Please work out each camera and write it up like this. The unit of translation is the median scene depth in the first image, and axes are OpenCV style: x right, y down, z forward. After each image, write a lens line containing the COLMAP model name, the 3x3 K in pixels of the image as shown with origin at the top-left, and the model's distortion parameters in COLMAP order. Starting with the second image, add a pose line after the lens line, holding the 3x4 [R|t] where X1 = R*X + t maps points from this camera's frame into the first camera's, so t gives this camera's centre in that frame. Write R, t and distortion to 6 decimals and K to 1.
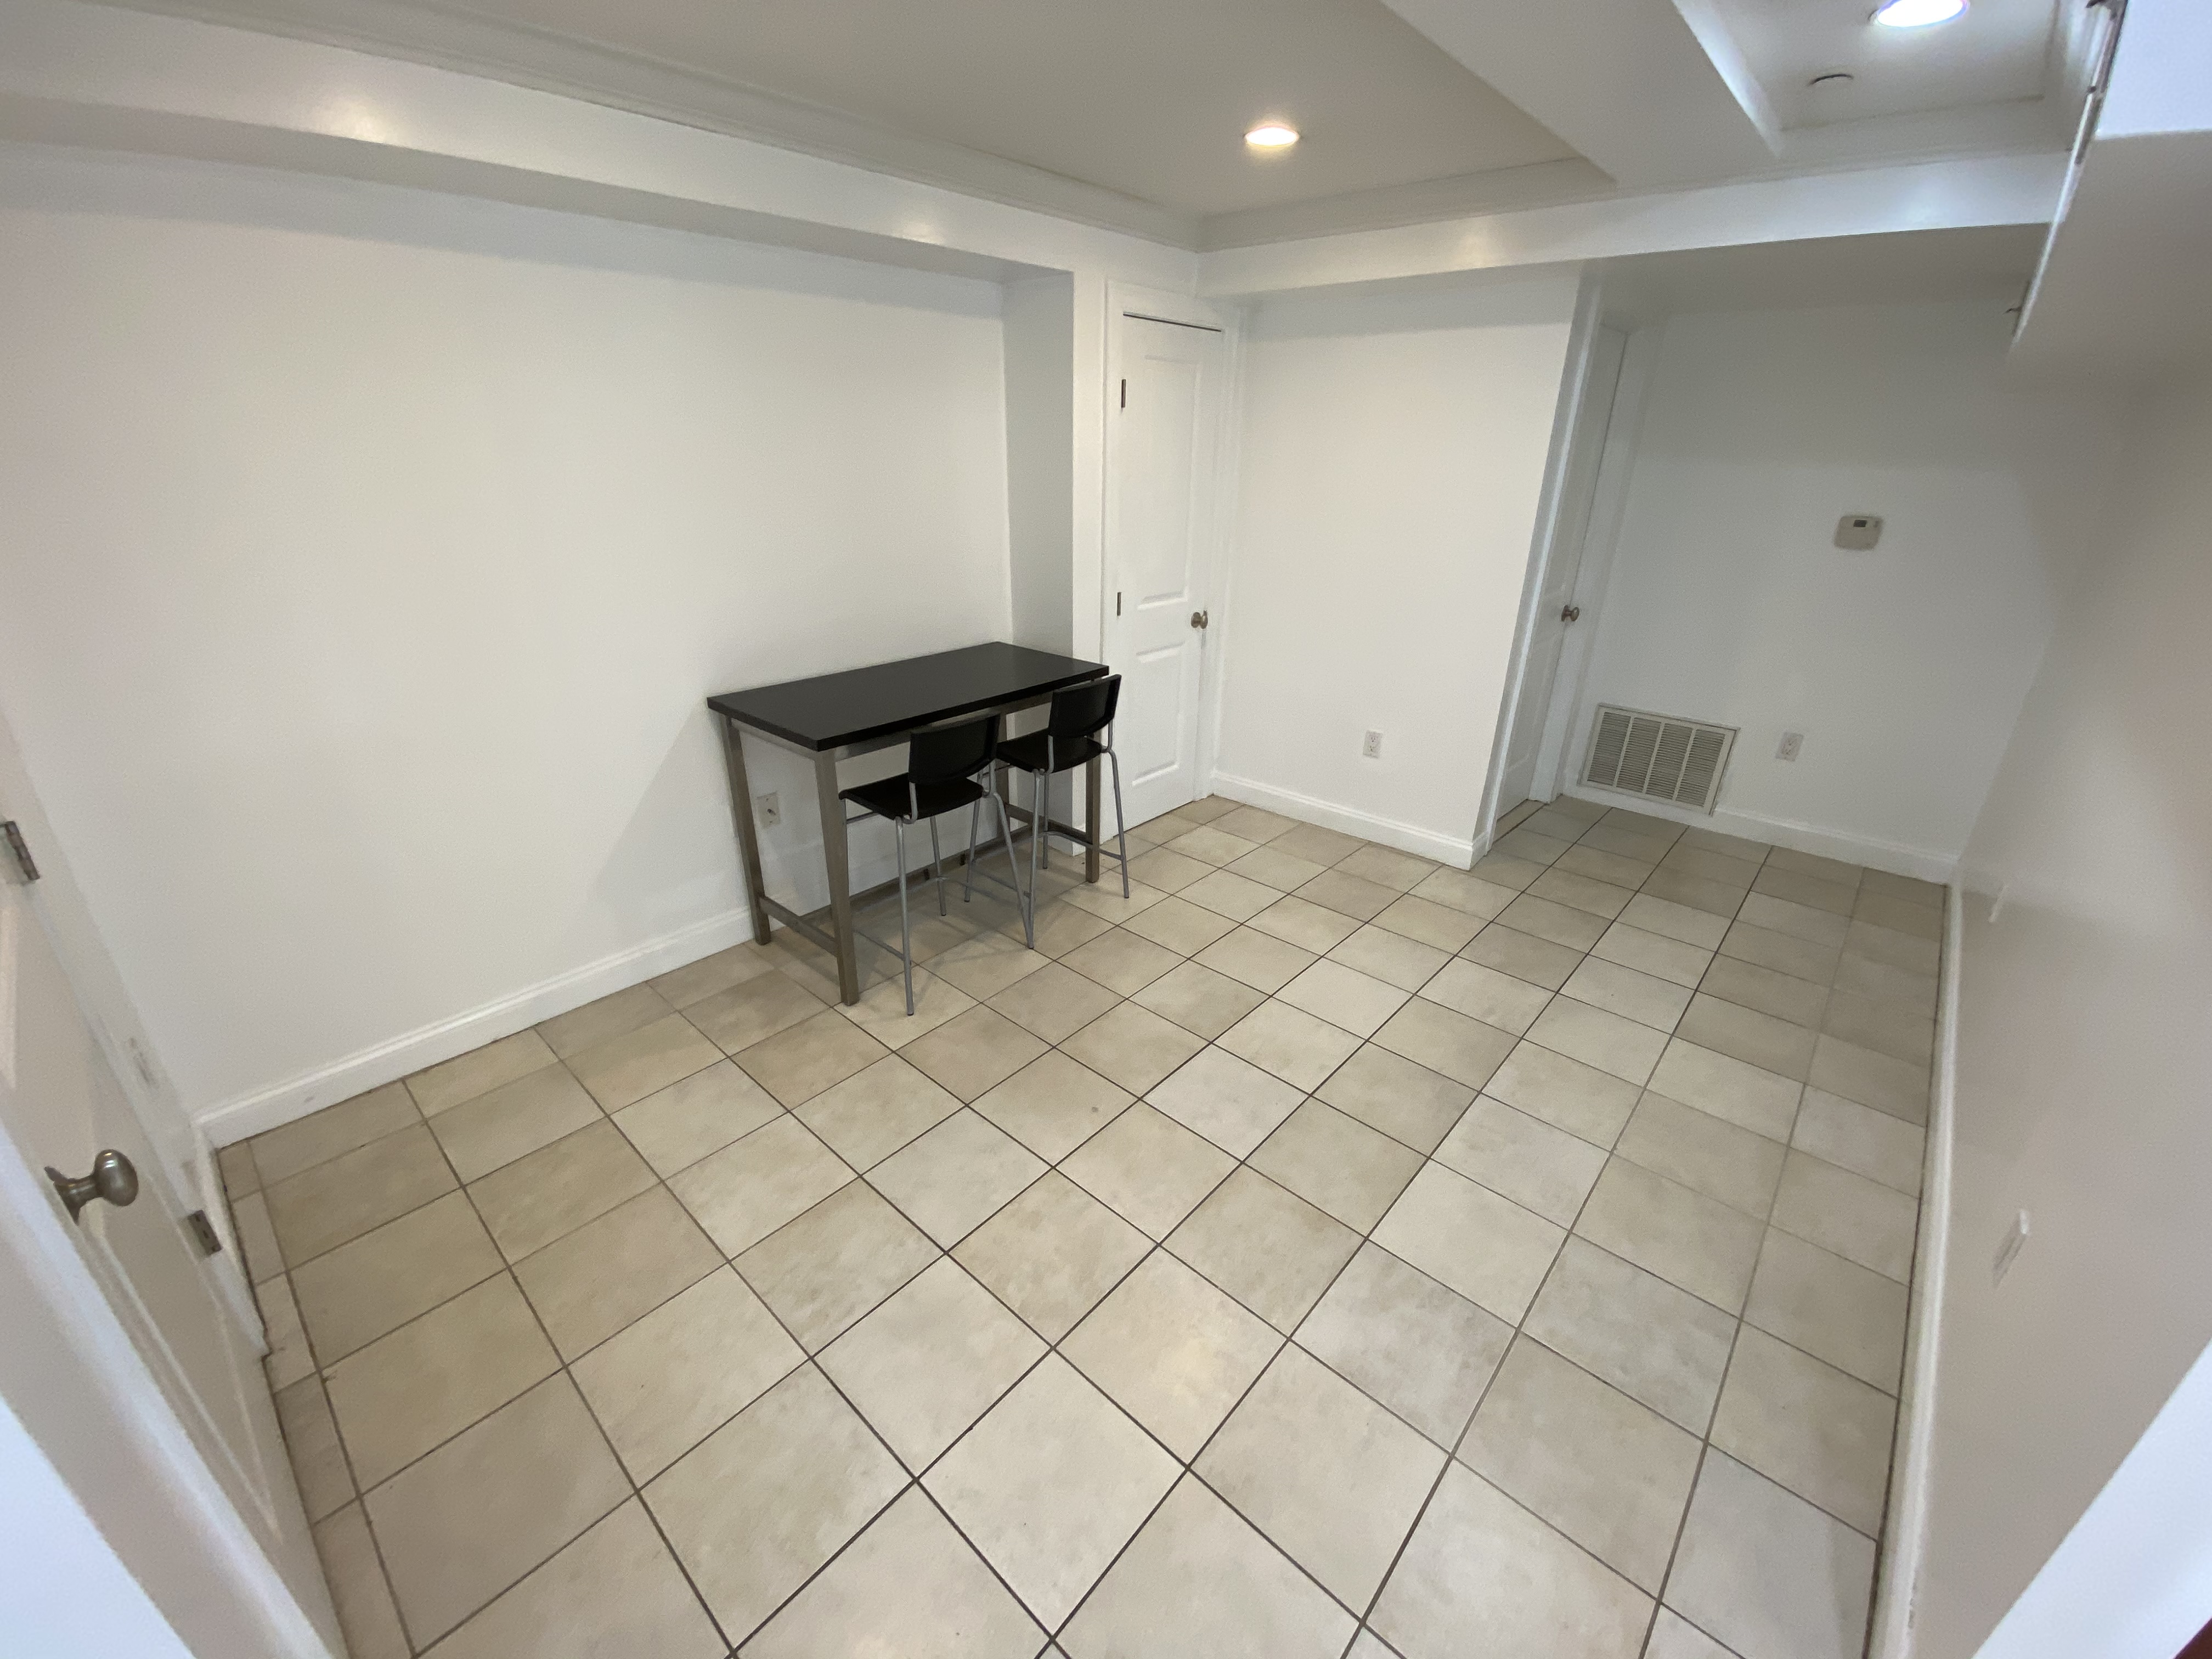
lens RADIAL K [[896.2, 0, 1099.9], [0, 896.2, 816.7], [0, 0, 1]] dist [0.036960, -0.023854]
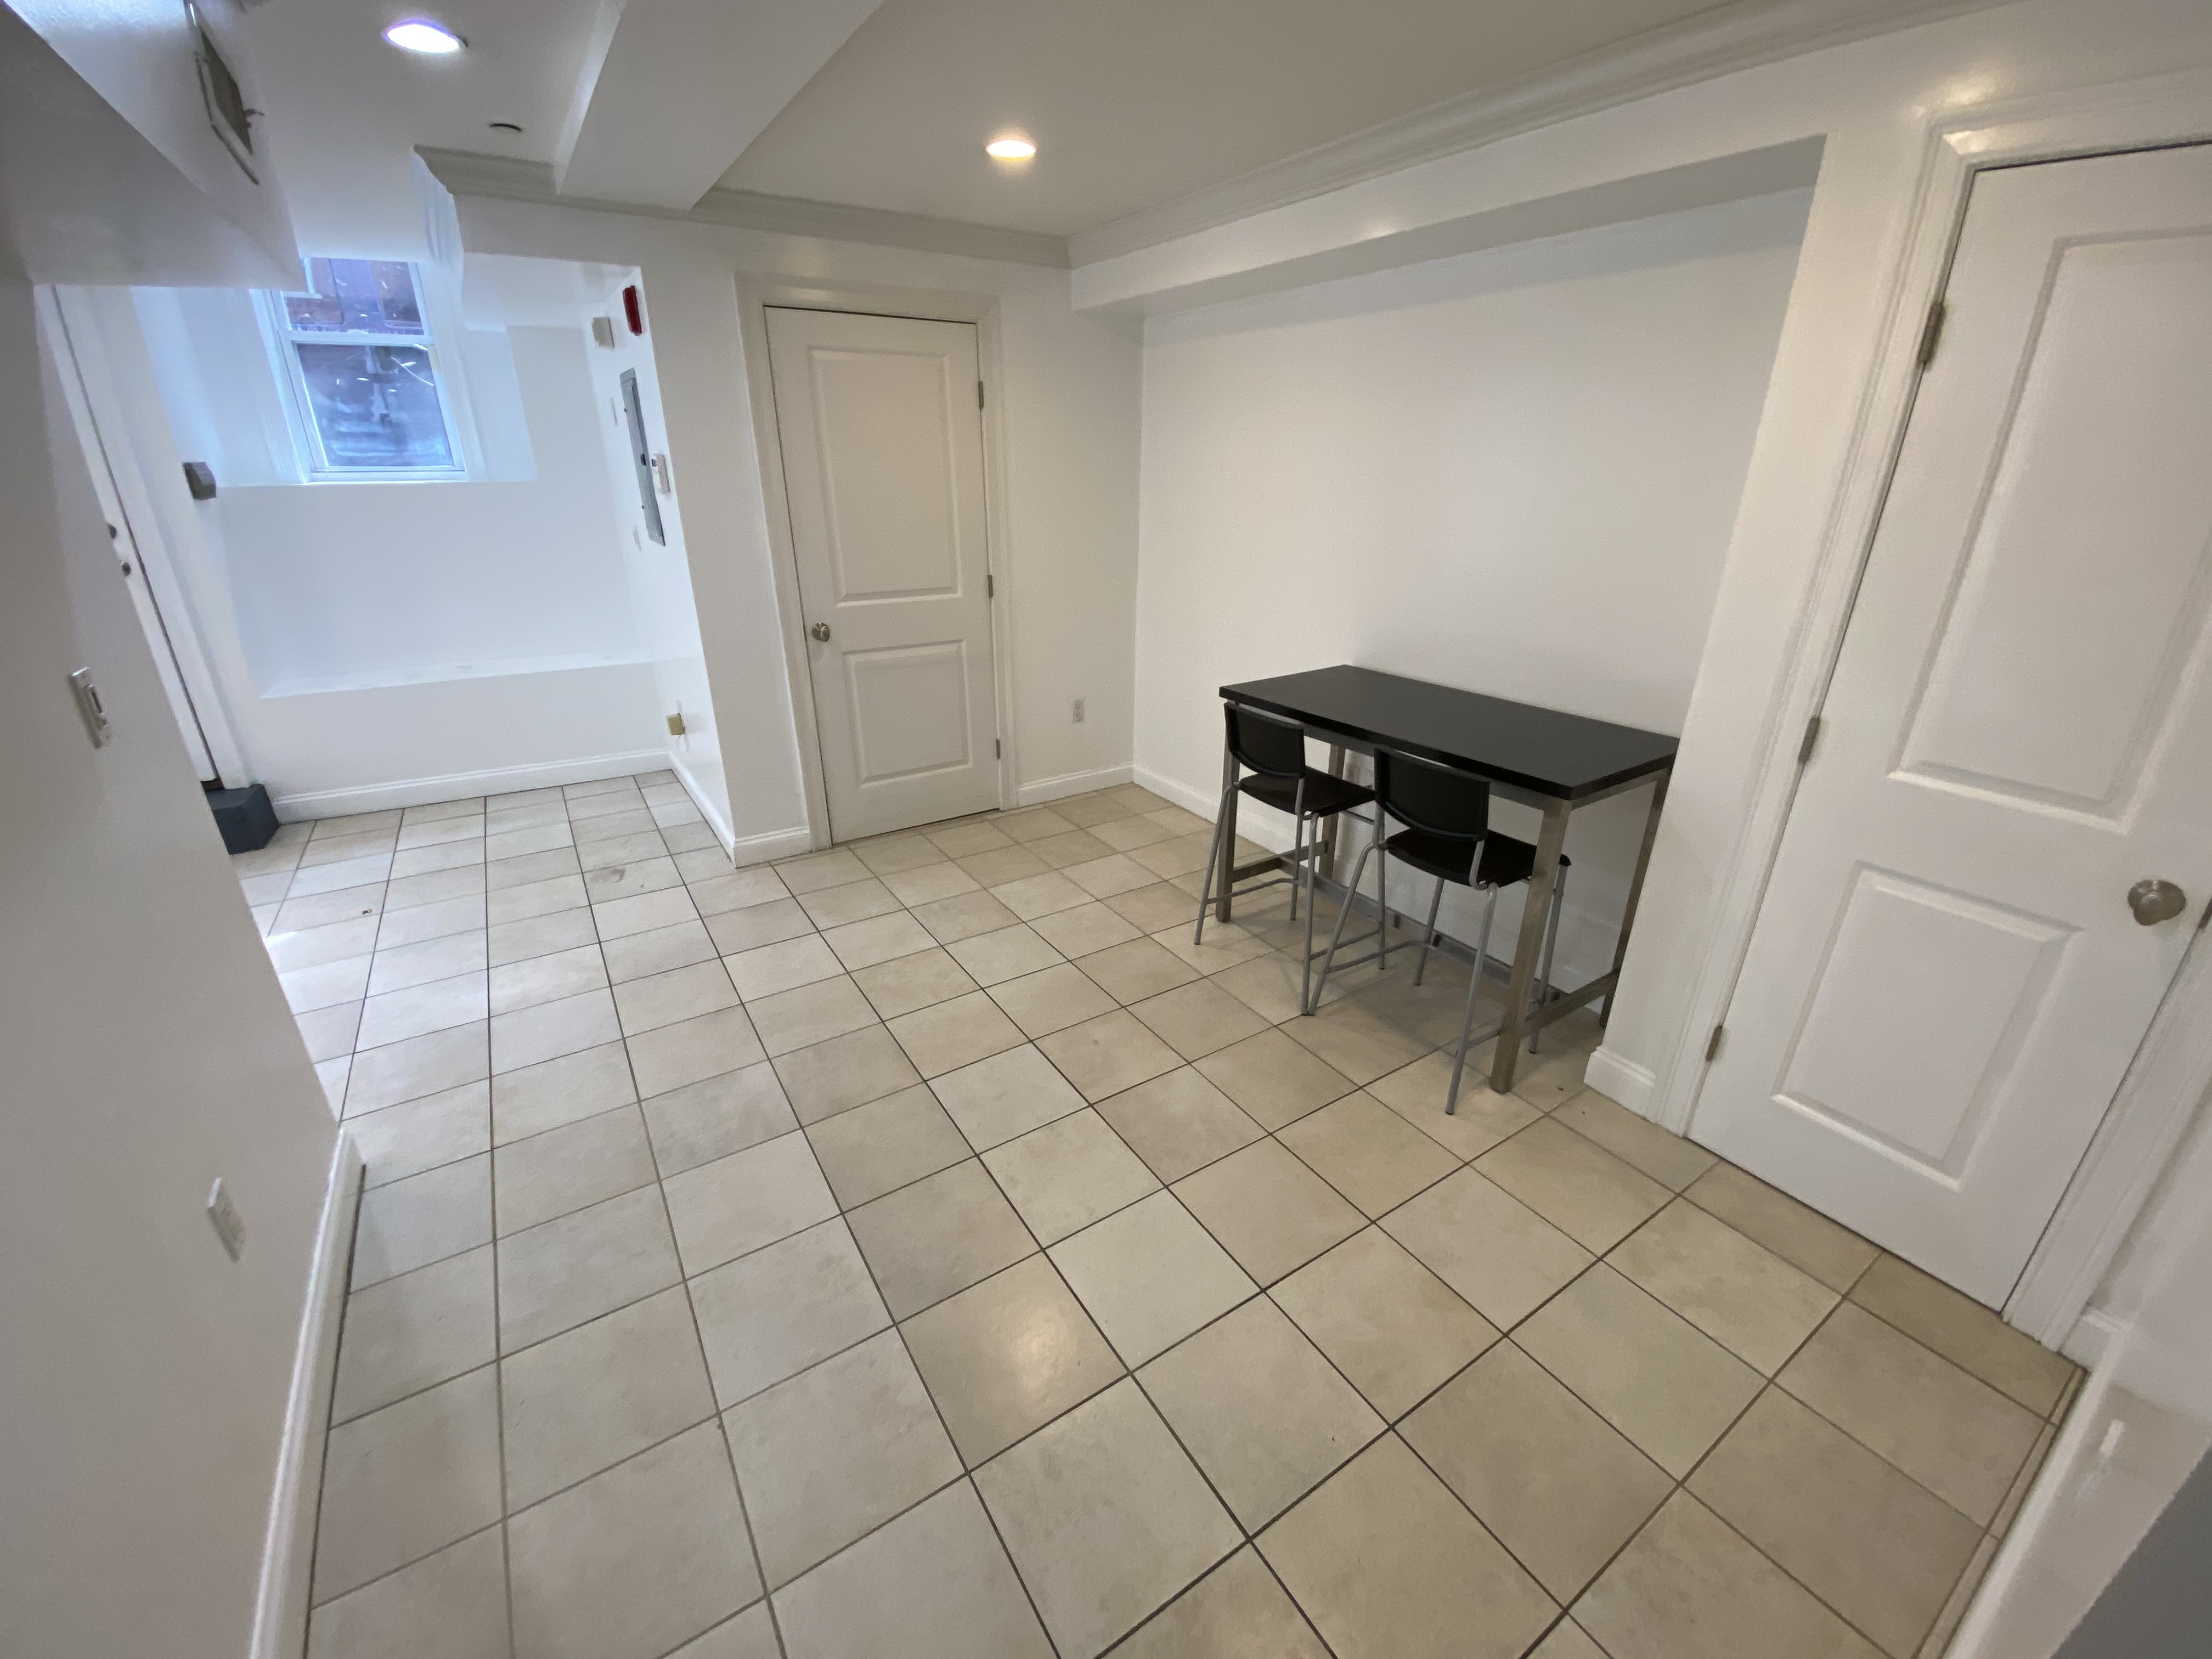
lens RADIAL K [[896.2, 0, 1099.9], [0, 896.2, 816.7], [0, 0, 1]] dist [0.036960, -0.023854]
pose [[-0.261941, 0.338624, -0.903726, 0.911577], [-0.386854, 0.821056, 0.419775, -0.390664], [0.884156, 0.459566, -0.084070, 1.050425]]
